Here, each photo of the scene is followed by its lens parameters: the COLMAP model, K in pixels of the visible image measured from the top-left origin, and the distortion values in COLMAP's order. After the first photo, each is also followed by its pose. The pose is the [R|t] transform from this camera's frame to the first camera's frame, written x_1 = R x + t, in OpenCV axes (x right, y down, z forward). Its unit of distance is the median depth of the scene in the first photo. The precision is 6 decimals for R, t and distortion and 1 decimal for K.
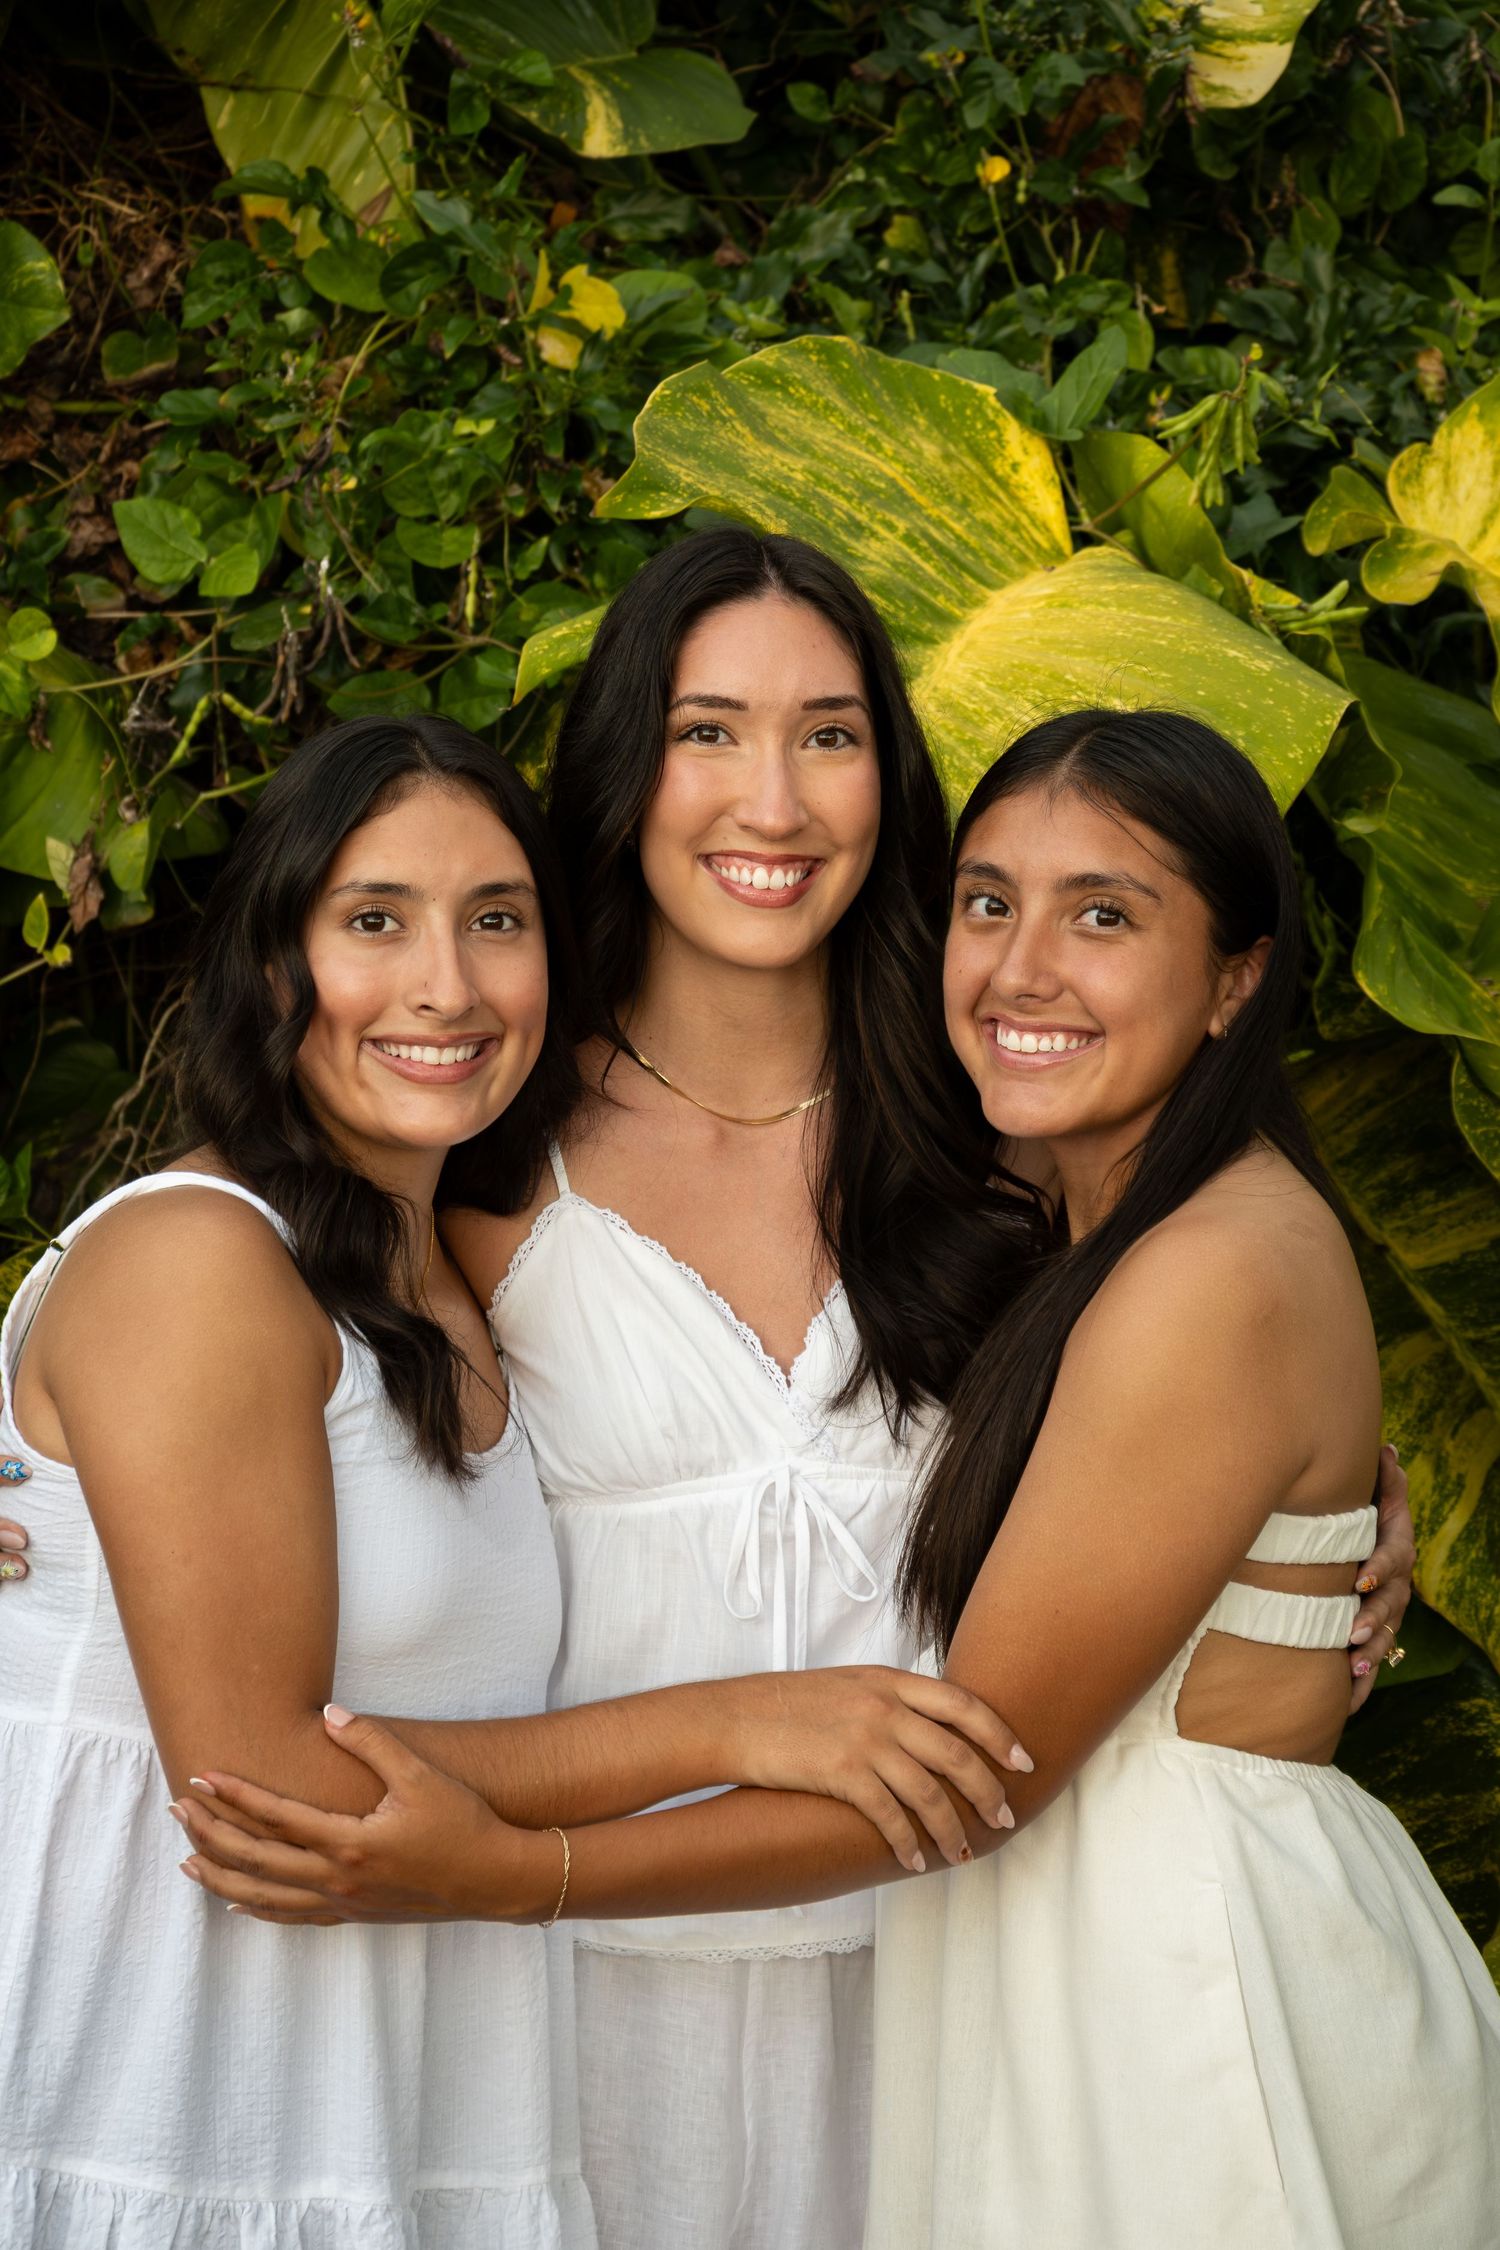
lens RADIAL K [[6409.0, 0, 645.8], [0, 6409.0, 1125.8], [0, 0, 1]] dist [0.039250, 0.353519]
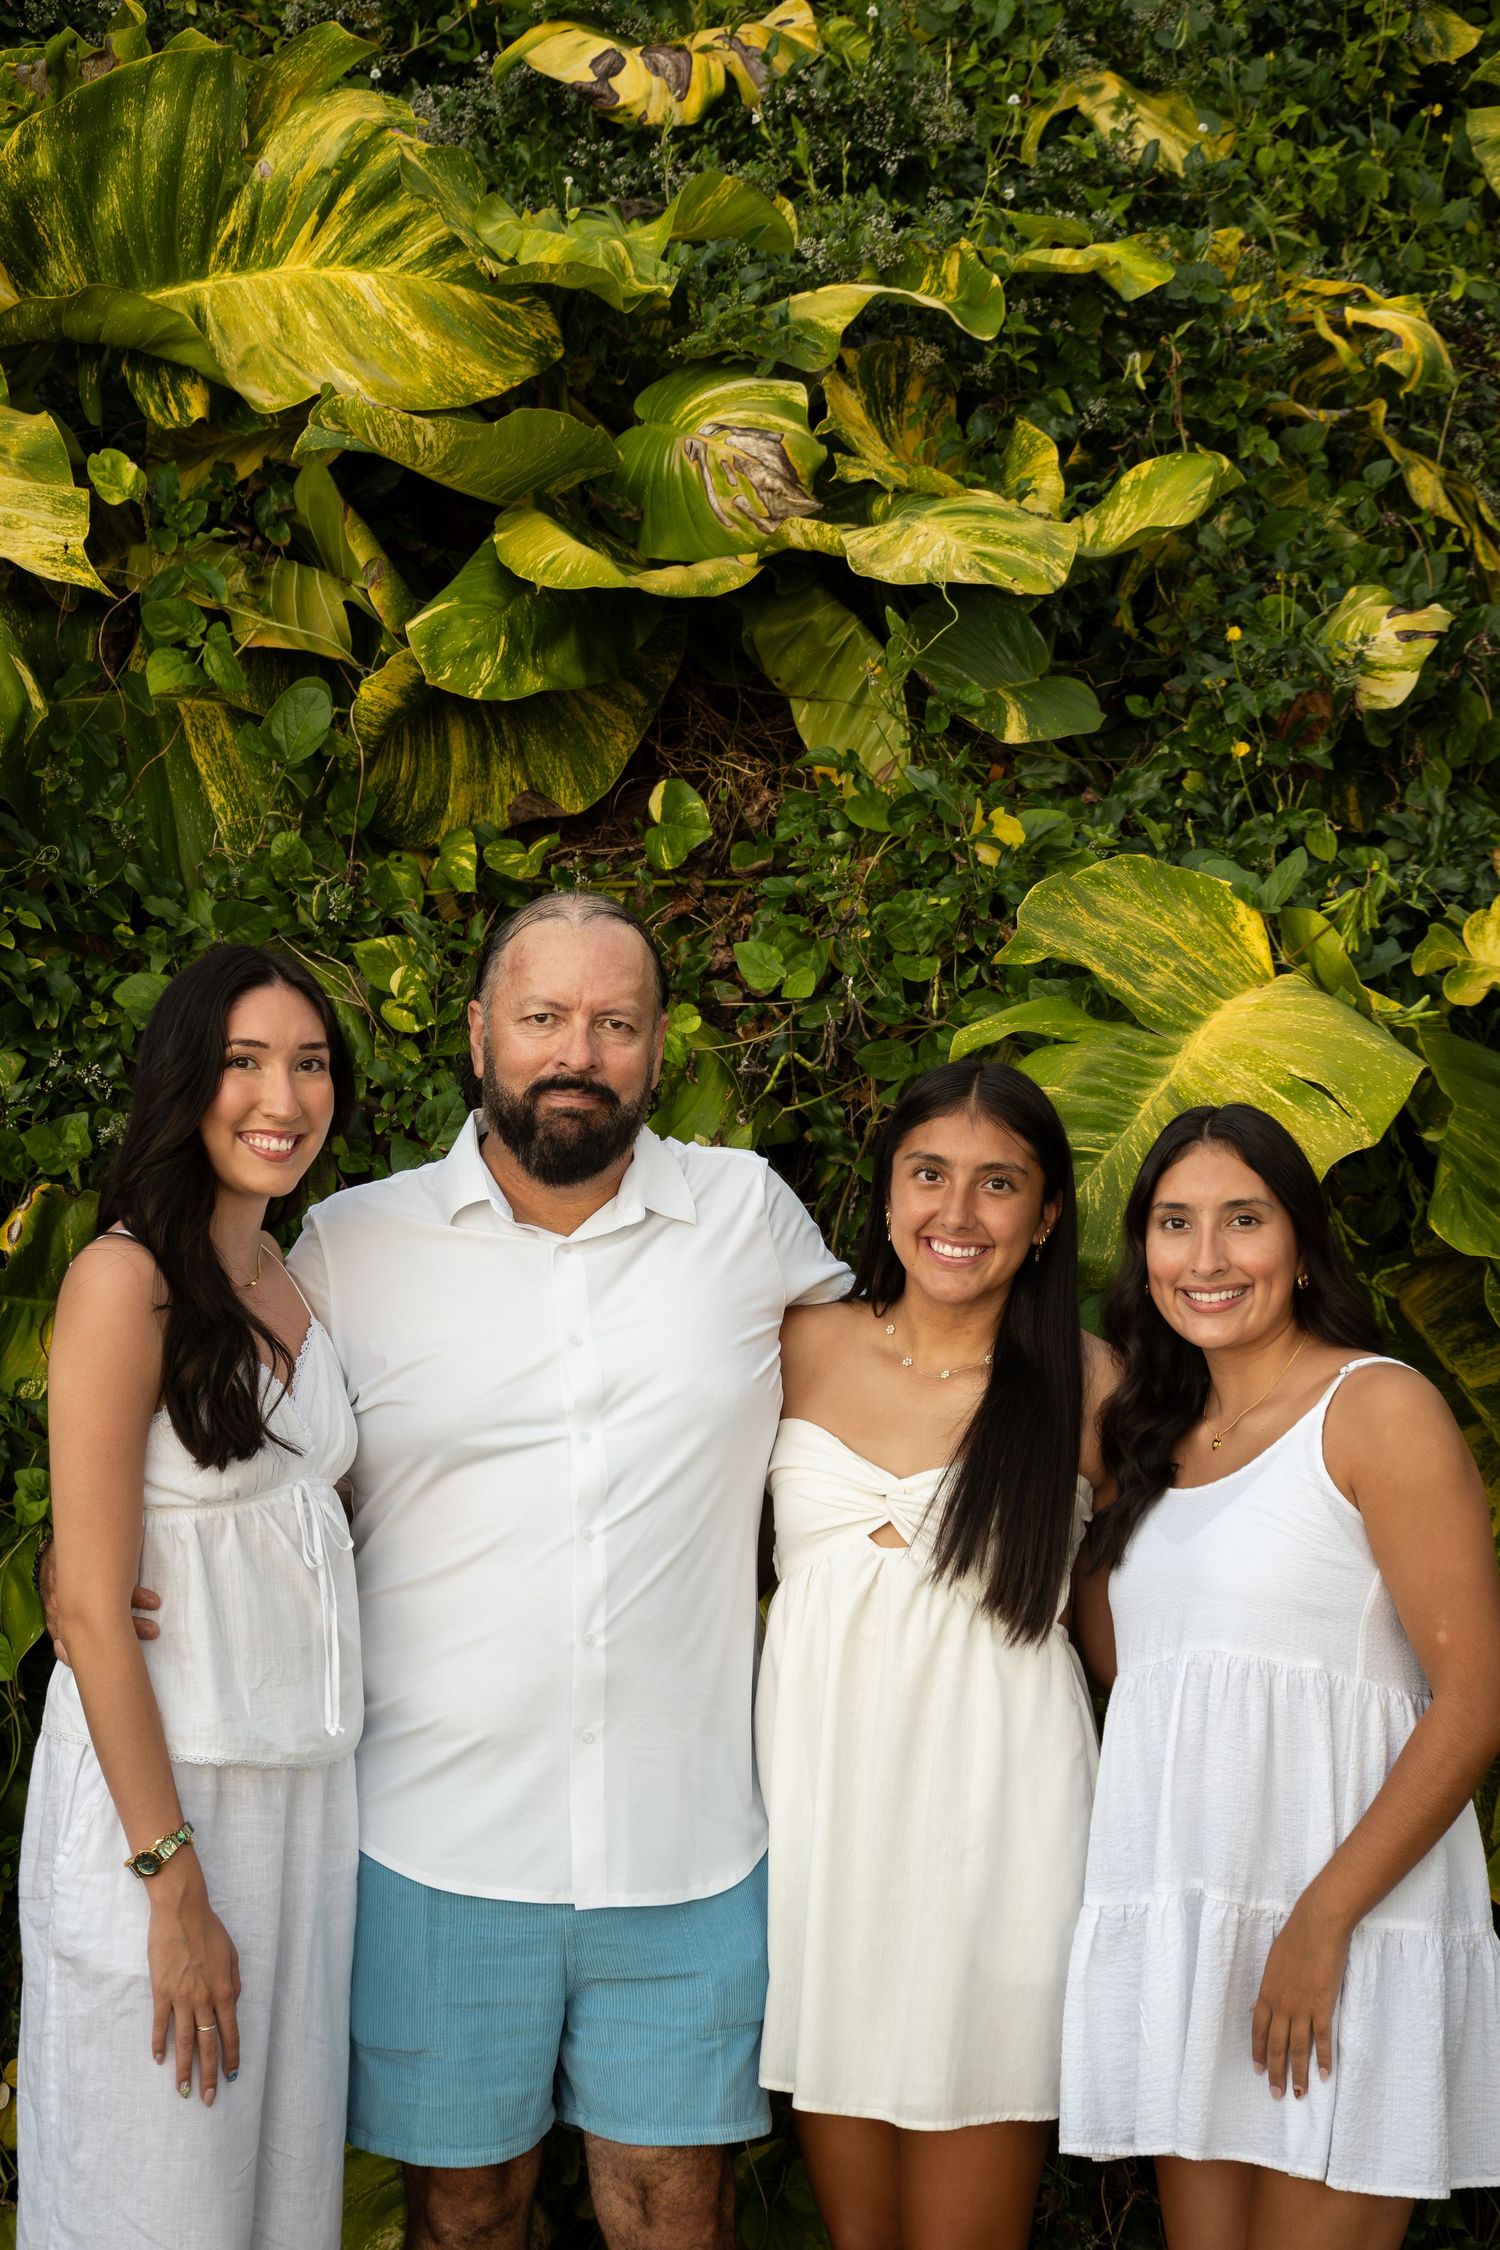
lens RADIAL K [[4142.5, 0, 750.0], [0, 4142.5, 1125.0], [0, 0, 1]] dist [0.004006, 0.004976]
pose [[0.995592, 0.002072, -0.093772, 0.027456], [-0.004953, 0.999522, -0.030501, -0.012497], [0.093664, 0.030831, 0.995126, -0.125779]]
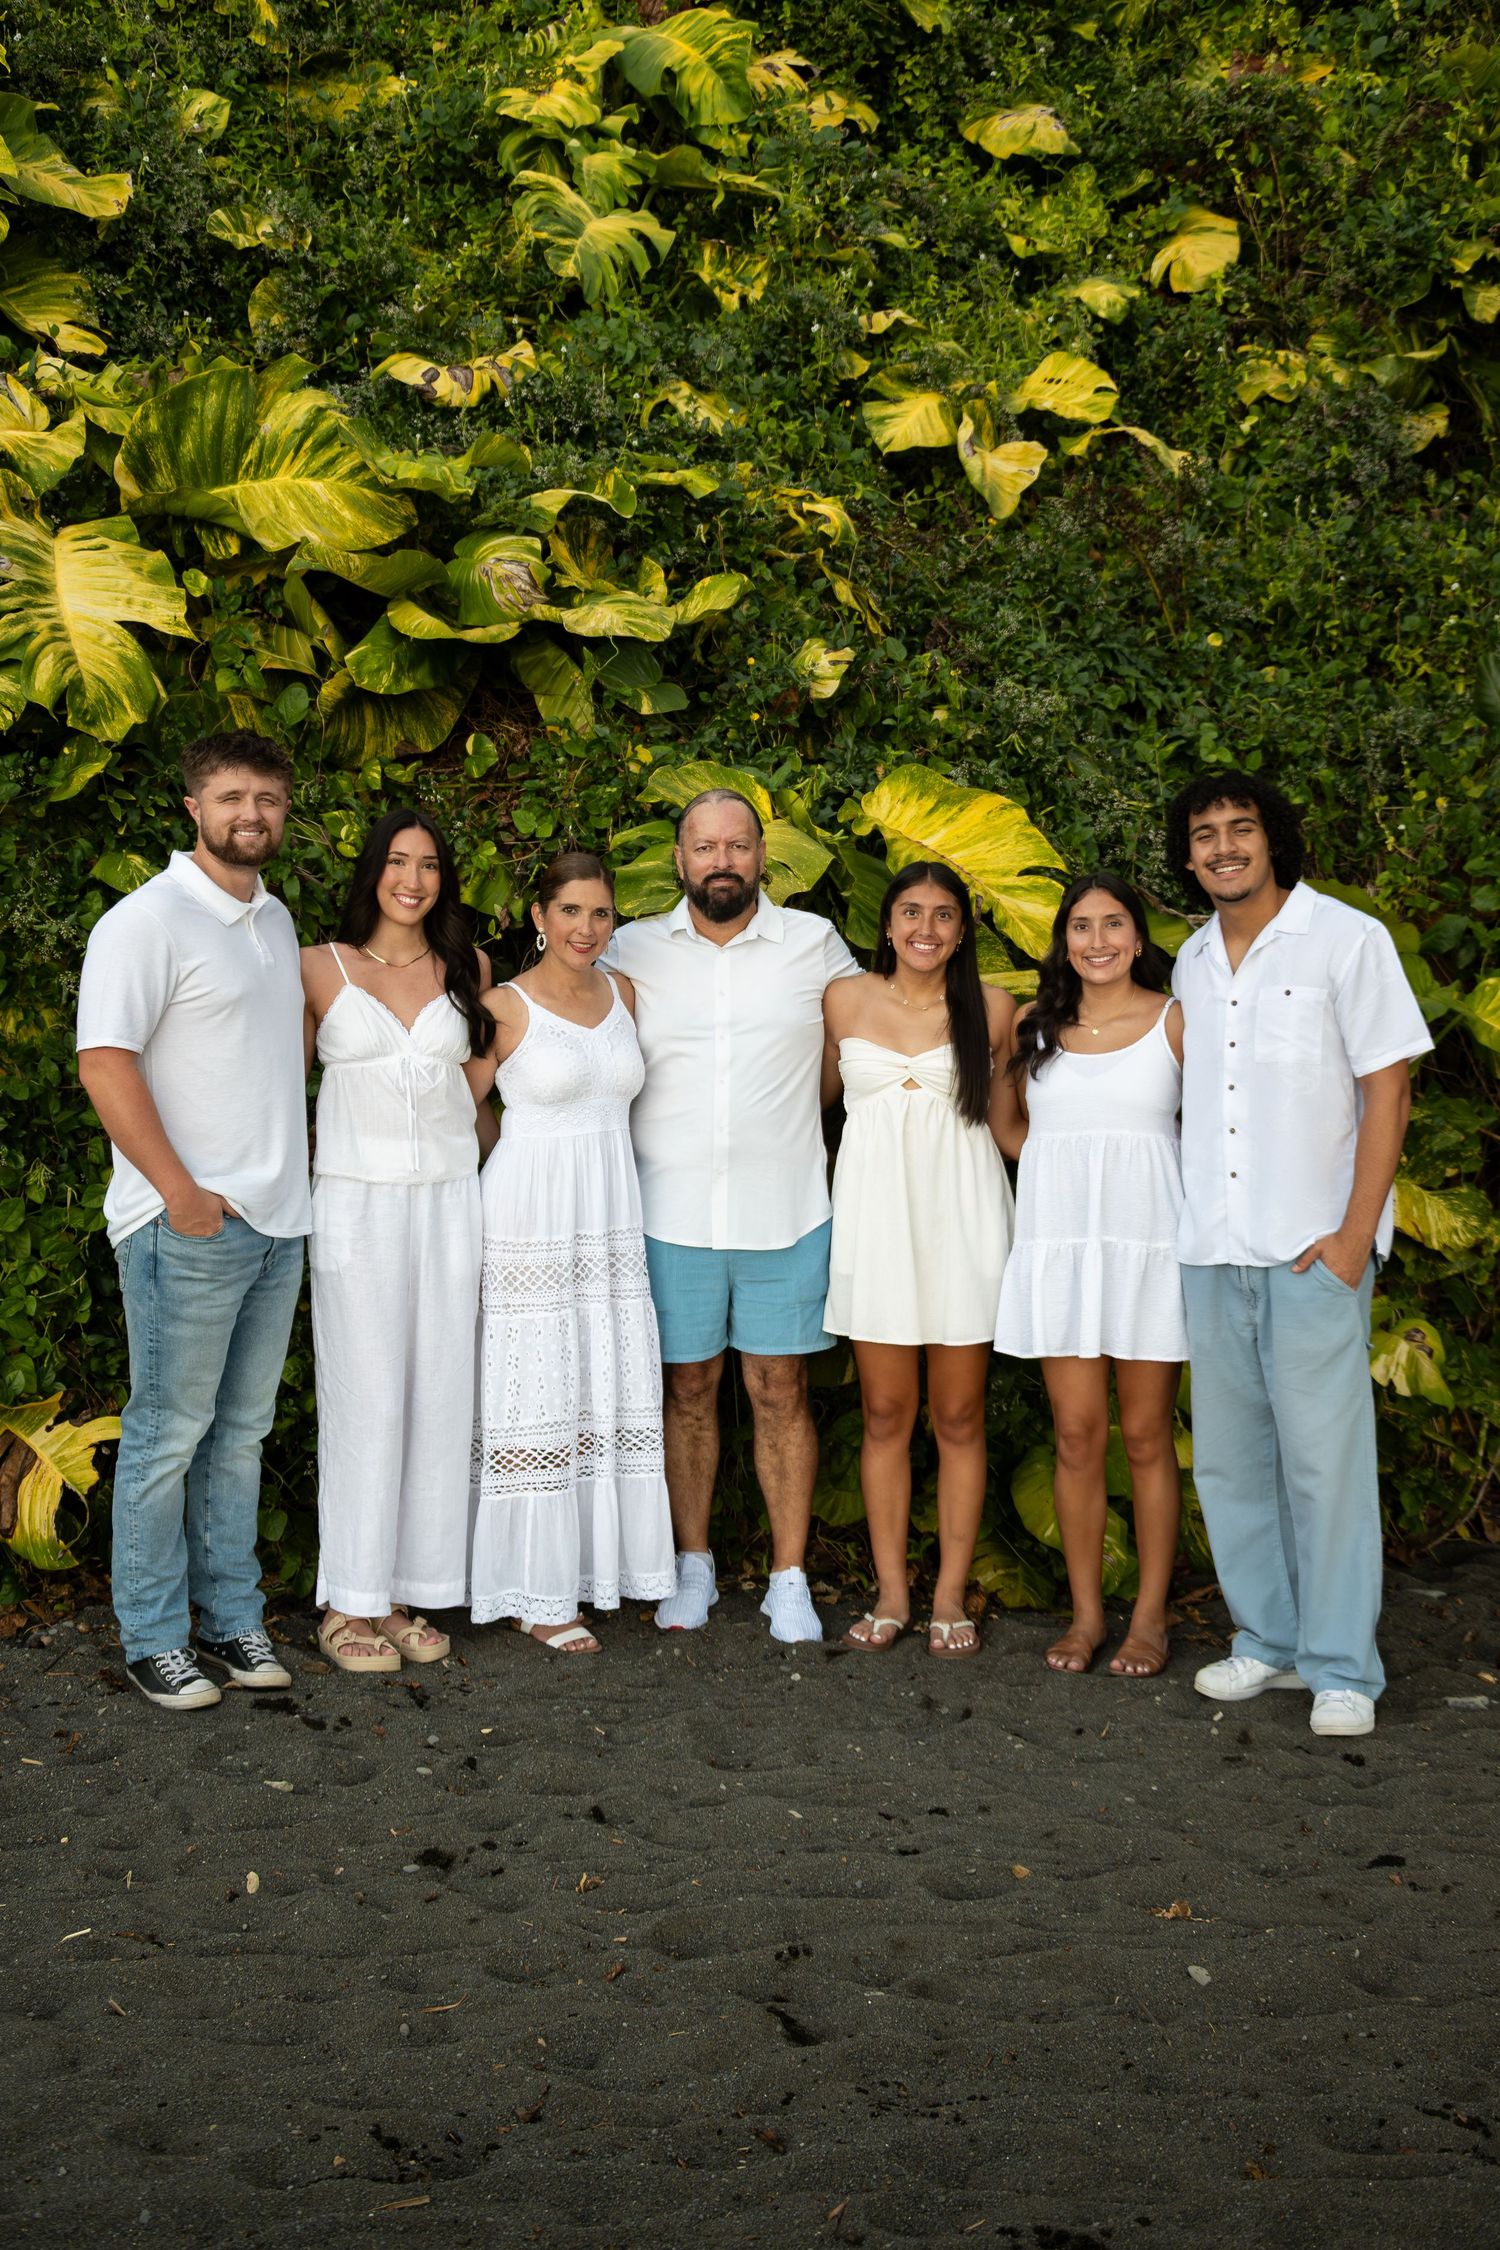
lens RADIAL K [[2383.5, 0, 752.9], [0, 2383.5, 1030.8], [0, 0, 1]] dist [-0.004206, 0.003504]
pose [[0.999670, -0.012587, 0.022394, 0.020888], [0.012693, 0.999909, -0.004561, 0.033576], [-0.022335, 0.004843, 0.999739, -0.338796]]
